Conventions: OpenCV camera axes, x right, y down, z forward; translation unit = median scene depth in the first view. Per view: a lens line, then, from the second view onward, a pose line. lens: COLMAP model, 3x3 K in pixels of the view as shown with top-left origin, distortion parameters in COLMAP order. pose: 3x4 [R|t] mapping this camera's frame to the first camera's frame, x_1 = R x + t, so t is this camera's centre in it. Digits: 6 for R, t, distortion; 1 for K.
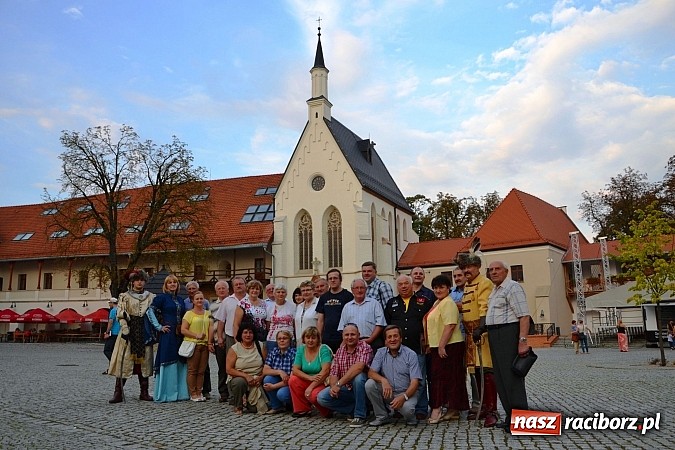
lens RADIAL K [[540.8, 0, 337.5], [0, 540.8, 225.0], [0, 0, 1]] dist [-0.101057, 0.006188]
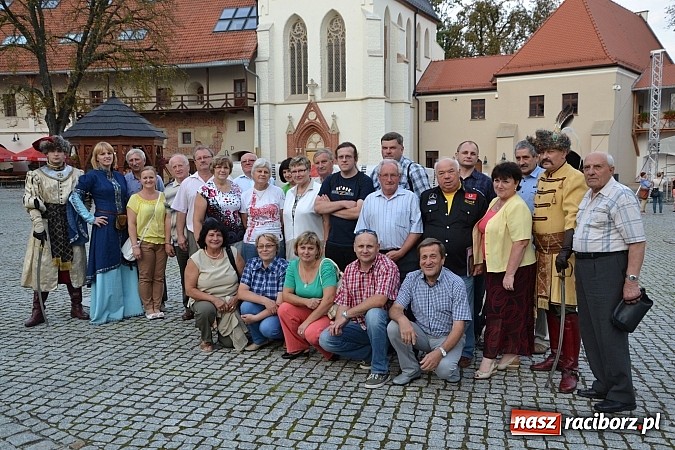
lens RADIAL K [[659.7, 0, 337.5], [0, 659.7, 225.0], [0, 0, 1]] dist [-0.074722, 0.275935]
pose [[0.999950, 0.009946, 0.001058, -0.011186], [-0.009836, 0.958715, 0.284198, -0.049372], [0.001812, -0.284194, 0.958765, 0.171071]]
